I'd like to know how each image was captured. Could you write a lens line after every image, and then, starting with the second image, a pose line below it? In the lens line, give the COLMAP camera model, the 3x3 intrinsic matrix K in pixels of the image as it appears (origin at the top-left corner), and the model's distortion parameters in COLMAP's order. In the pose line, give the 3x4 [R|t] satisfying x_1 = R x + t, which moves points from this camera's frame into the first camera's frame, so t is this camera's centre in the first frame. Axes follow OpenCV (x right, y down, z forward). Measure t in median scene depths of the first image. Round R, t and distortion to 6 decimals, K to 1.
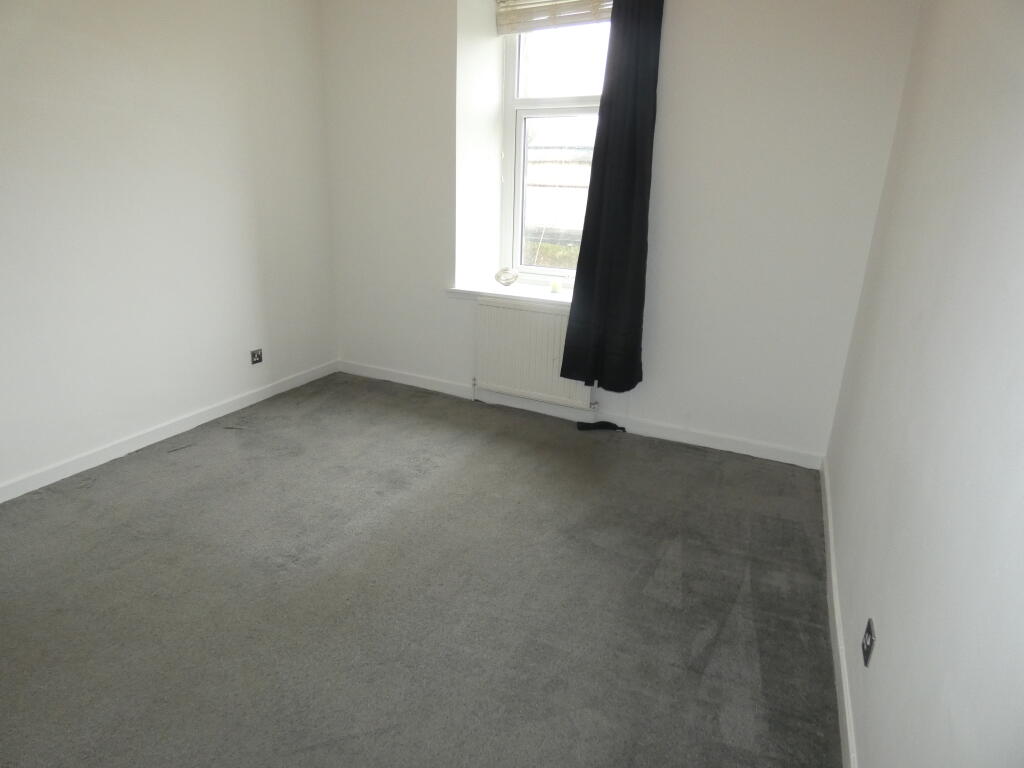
lens RADIAL K [[620.6, 0, 512.0], [0, 620.6, 384.0], [0, 0, 1]] dist [0.000917, 0.000474]
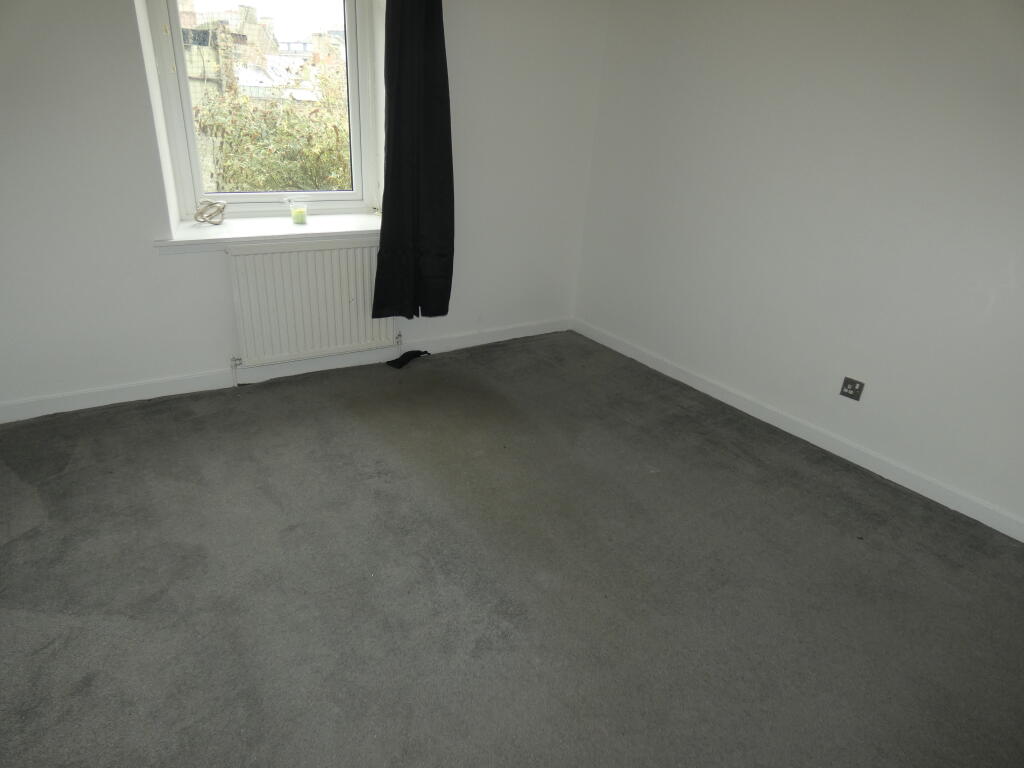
lens RADIAL K [[620.6, 0, 512.0], [0, 620.6, 384.0], [0, 0, 1]] dist [0.000917, 0.000474]
pose [[0.489594, -0.359838, 0.794238, -0.546452], [0.215338, 0.932559, 0.289765, -0.134973], [-0.844942, 0.029163, 0.534062, 0.366806]]
